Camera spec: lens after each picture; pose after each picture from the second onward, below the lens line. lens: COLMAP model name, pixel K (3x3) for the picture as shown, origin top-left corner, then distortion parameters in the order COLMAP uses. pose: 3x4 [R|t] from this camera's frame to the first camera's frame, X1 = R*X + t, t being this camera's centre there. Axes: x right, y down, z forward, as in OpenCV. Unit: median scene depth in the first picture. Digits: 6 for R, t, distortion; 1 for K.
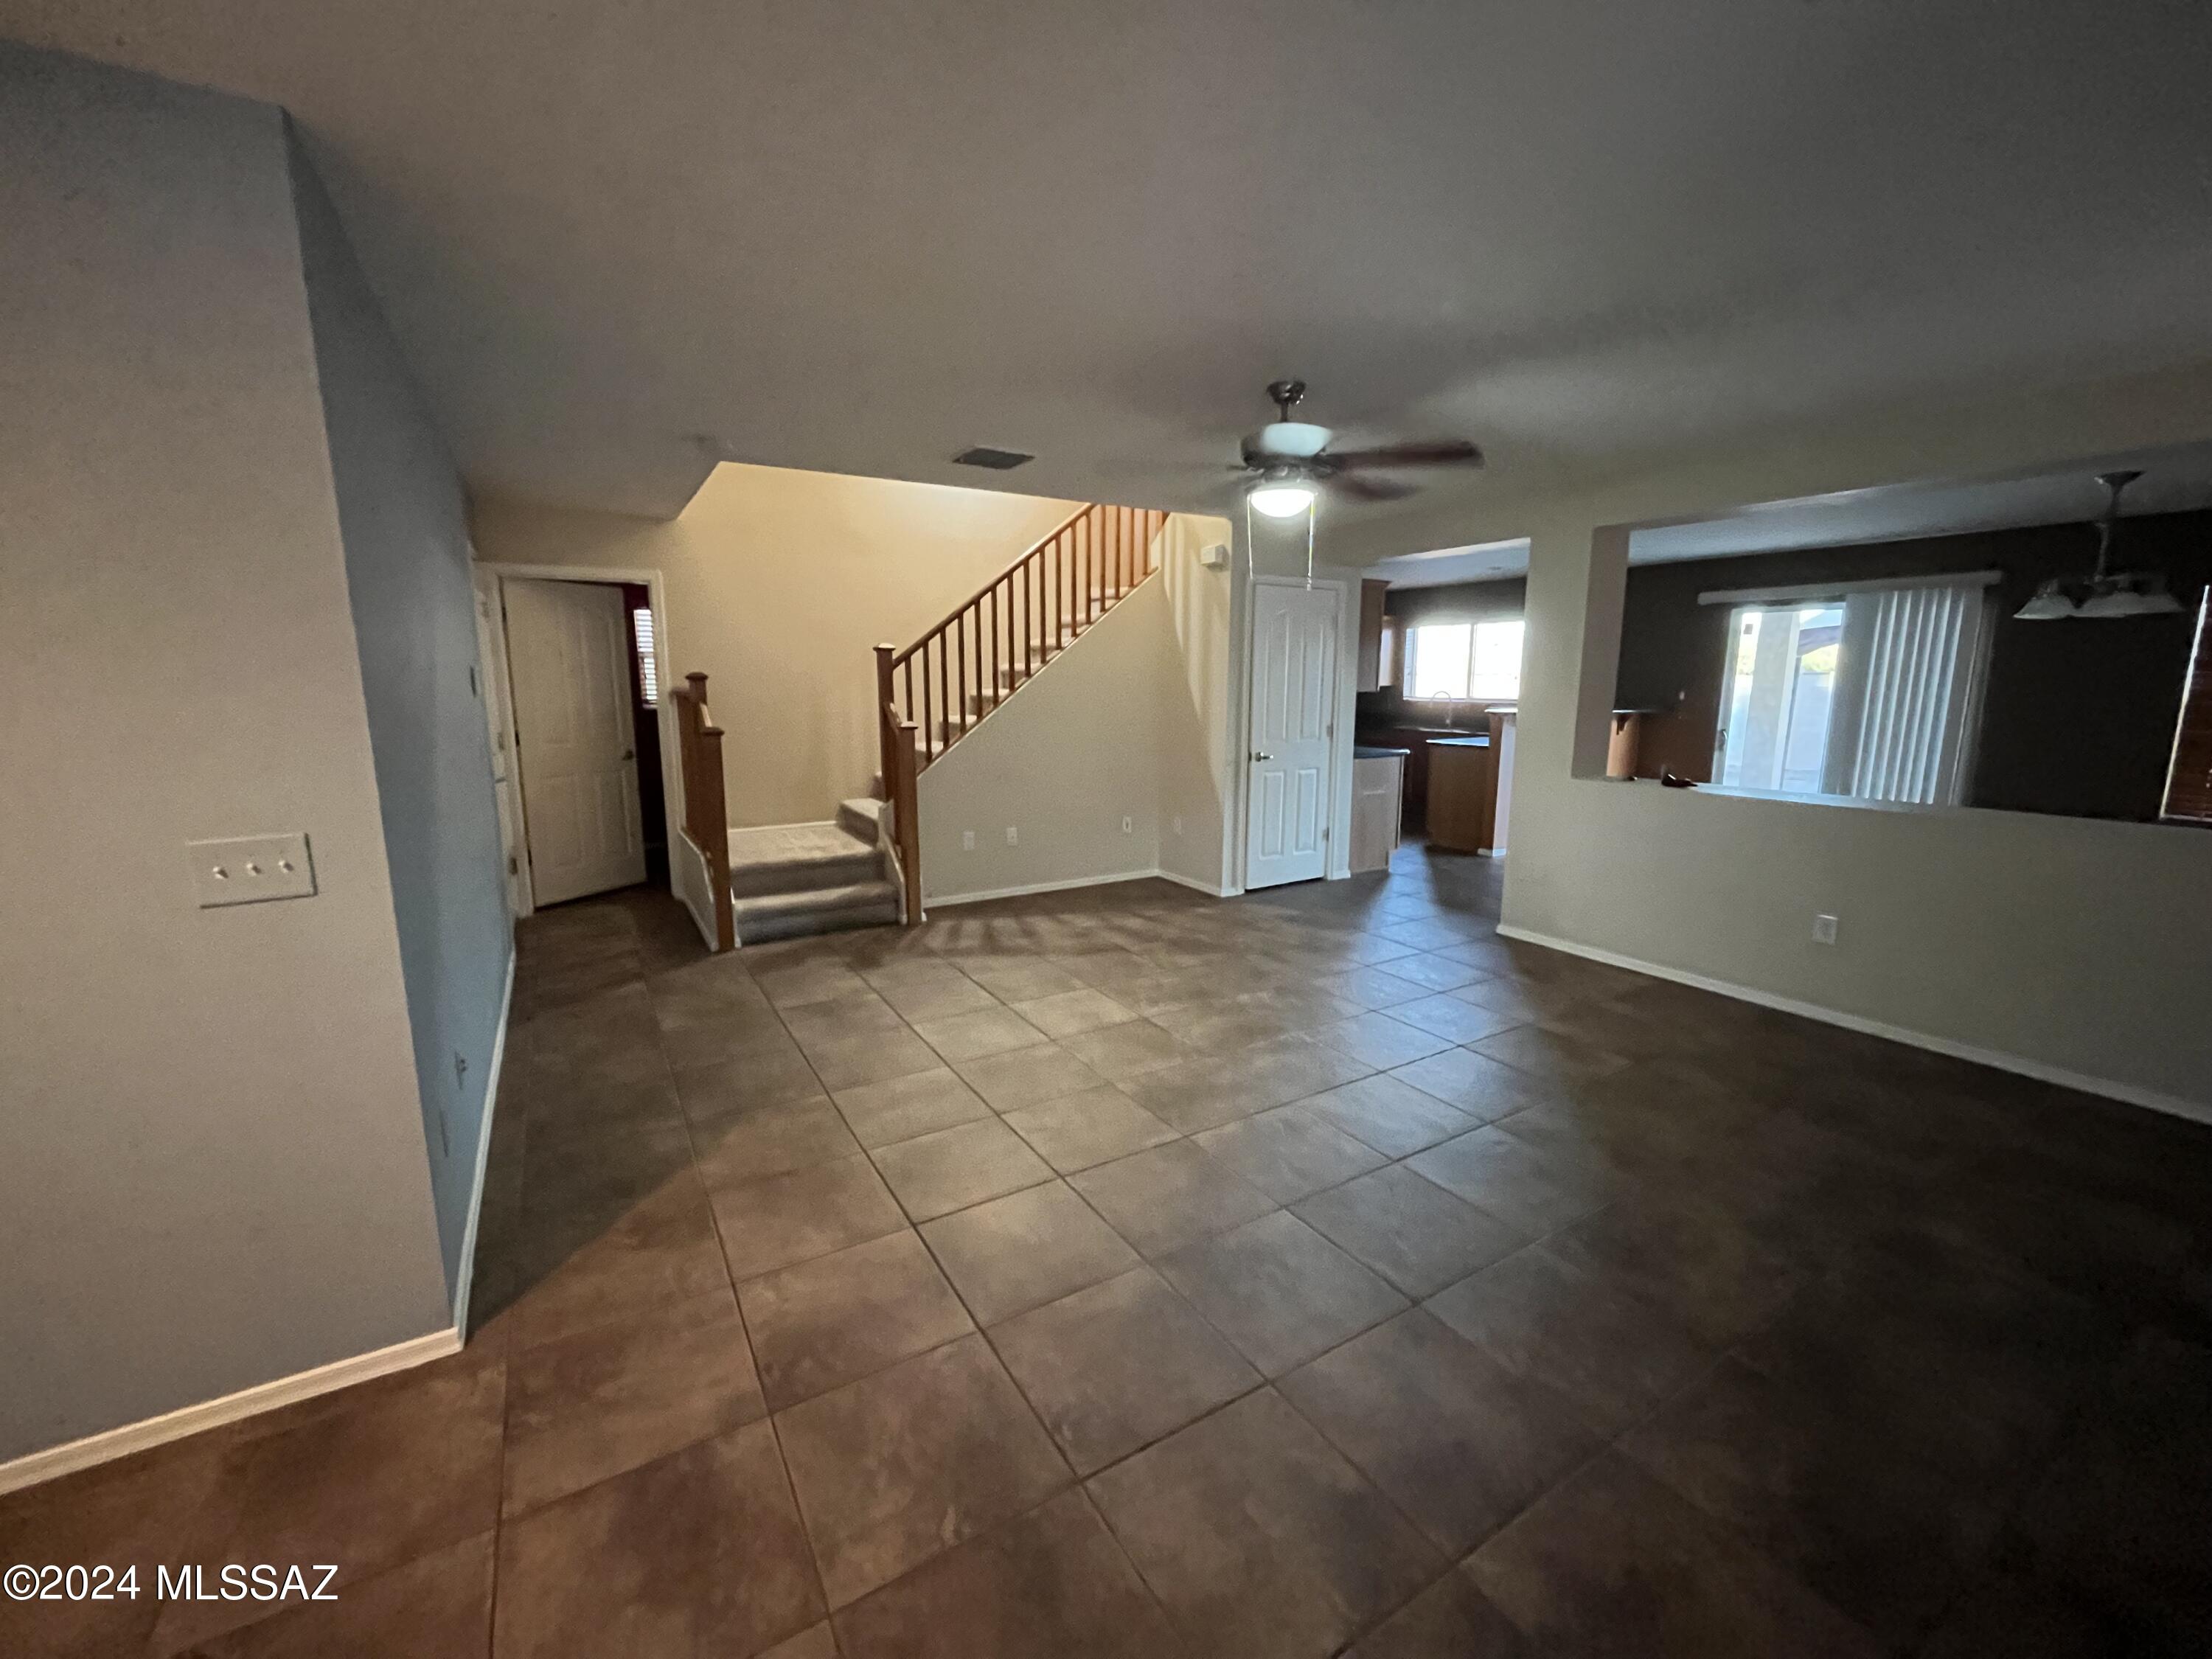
lens RADIAL K [[888.4, 0, 1101.2], [0, 888.4, 829.9], [0, 0, 1]] dist [-0.008266, 0.001149]
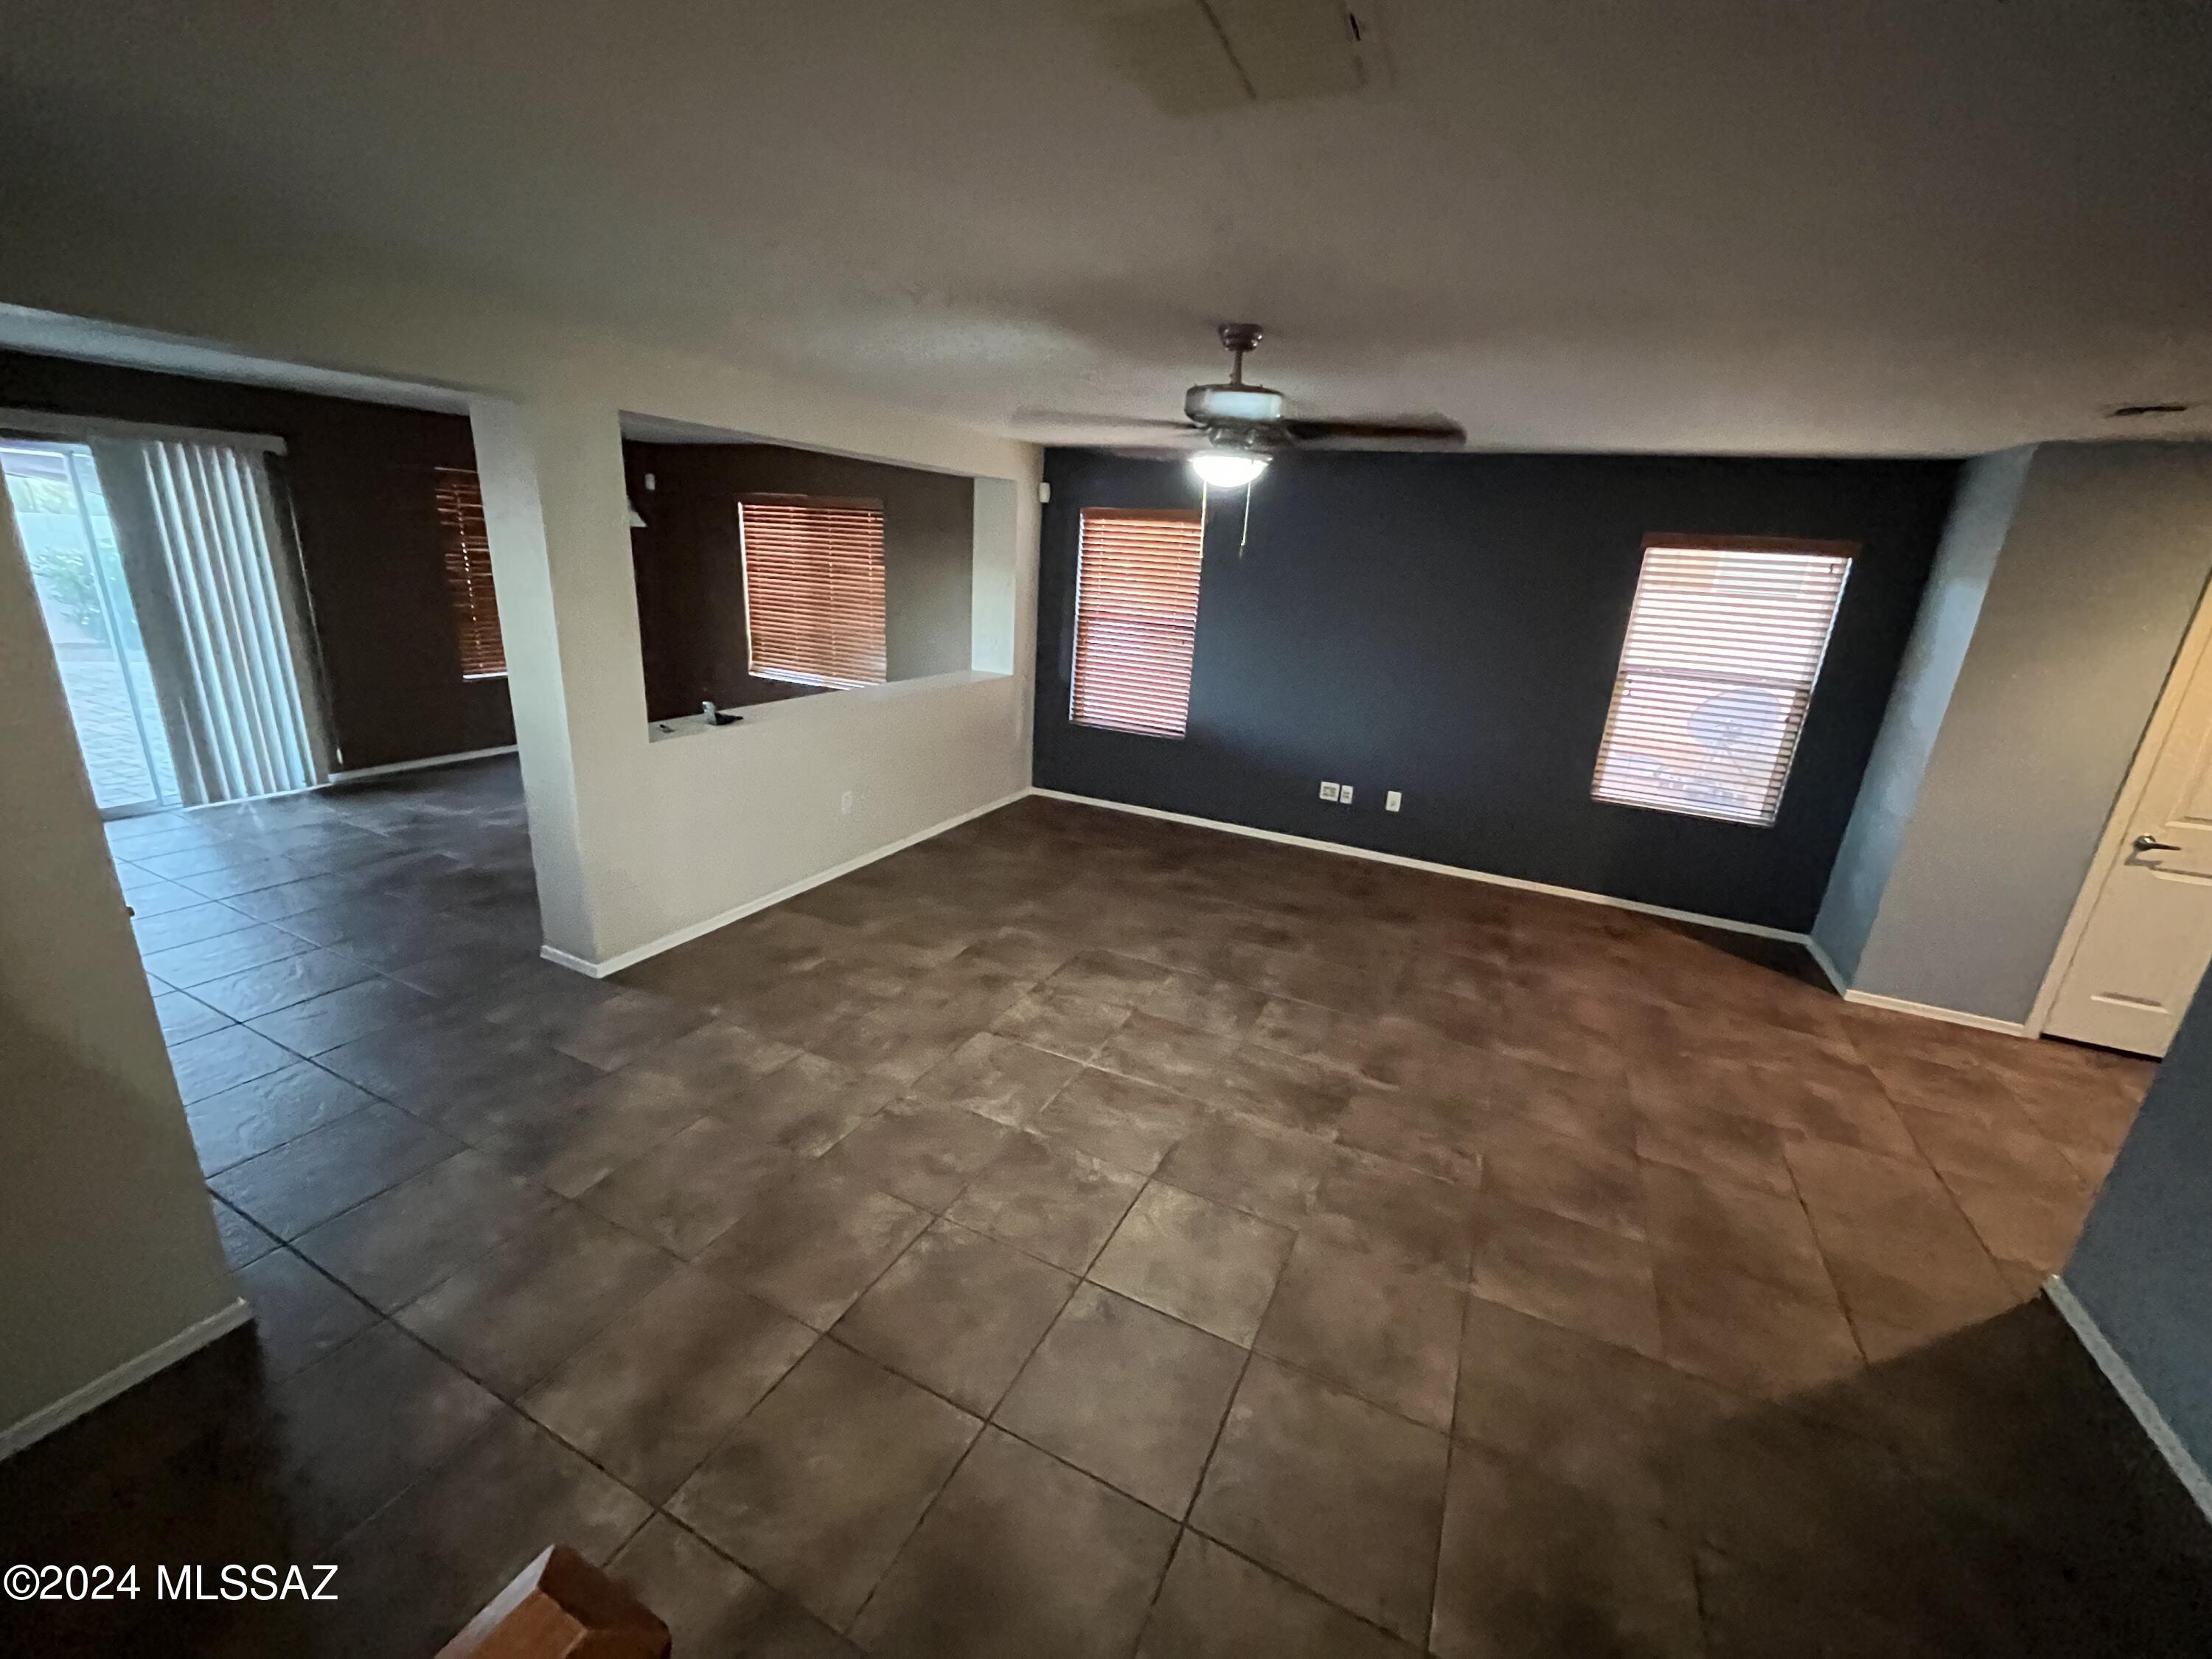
lens RADIAL K [[888.4, 0, 1118.4], [0, 888.4, 828.4], [0, 0, 1]] dist [-0.008266, 0.001149]
pose [[-0.548810, -0.282757, 0.786674, -0.326035], [0.083751, 0.917724, 0.388288, -0.250282], [-0.831741, 0.278981, -0.479975, 1.027518]]
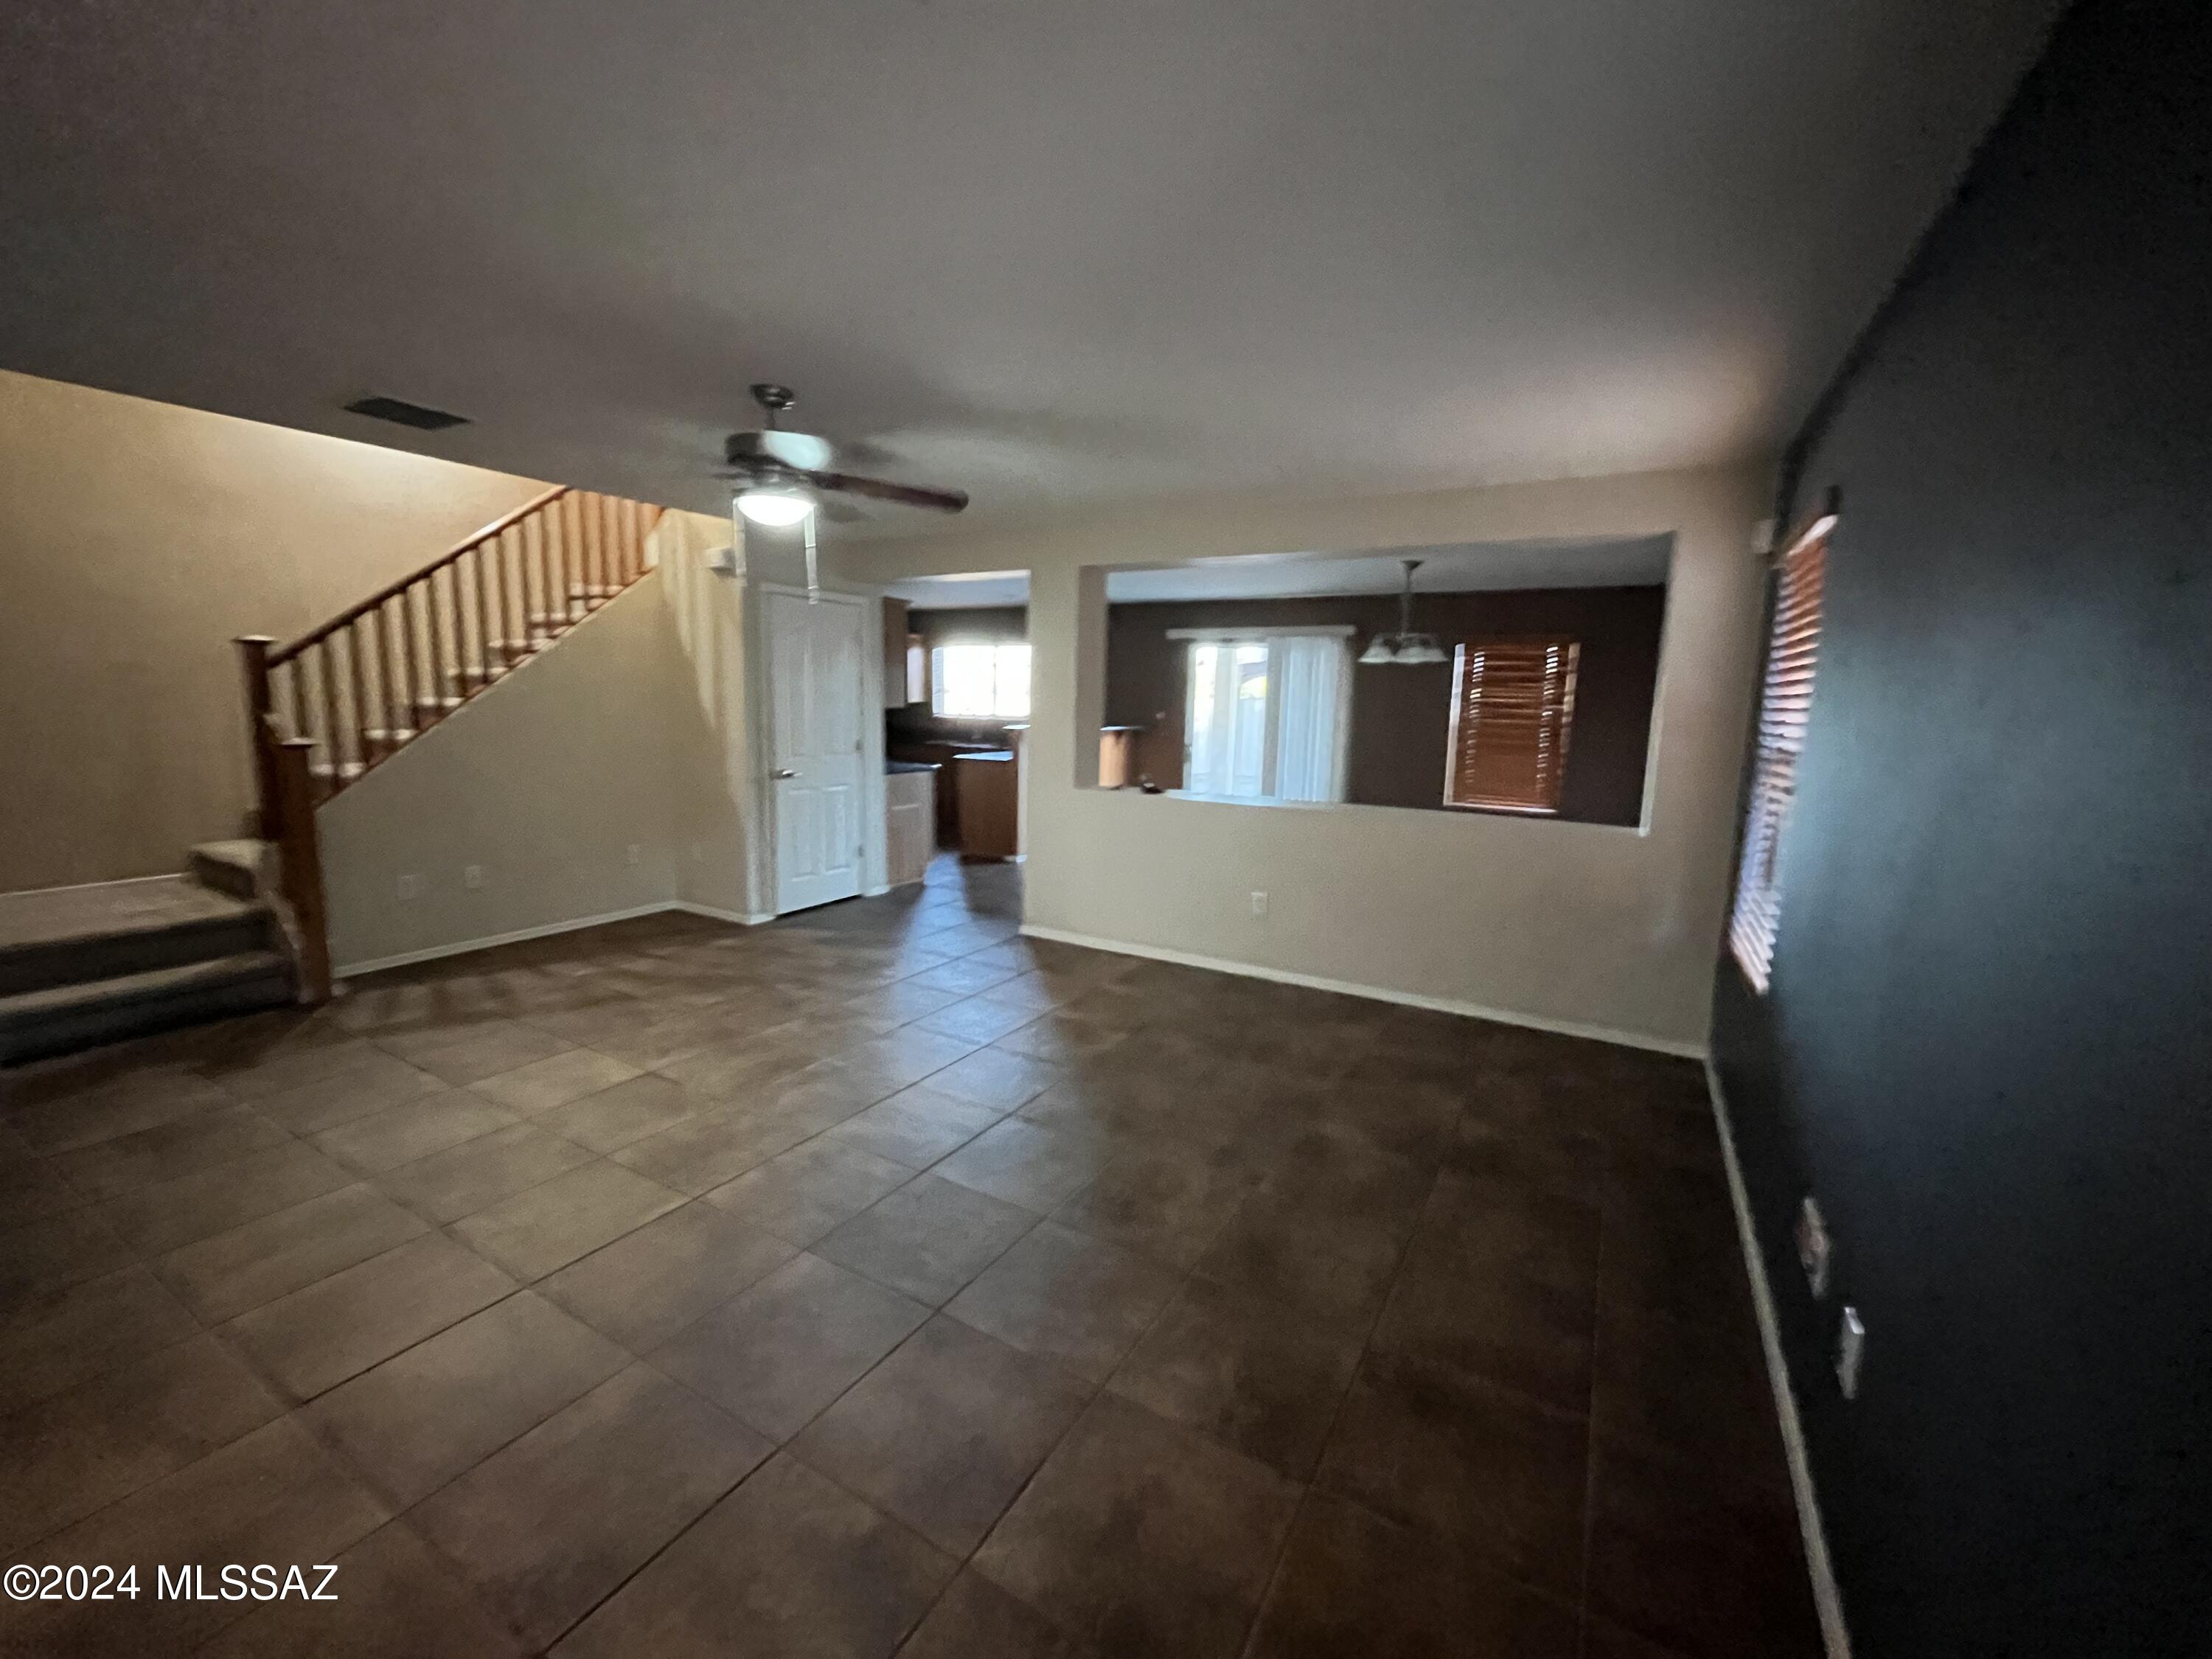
lens RADIAL K [[888.4, 0, 1105.8], [0, 888.4, 830.3], [0, 0, 1]] dist [-0.008266, 0.001149]
pose [[0.876093, -0.049263, 0.479620, 0.026732], [0.056972, 0.998375, -0.001520, -0.001800], [-0.478765, 0.028657, 0.877475, -0.000059]]
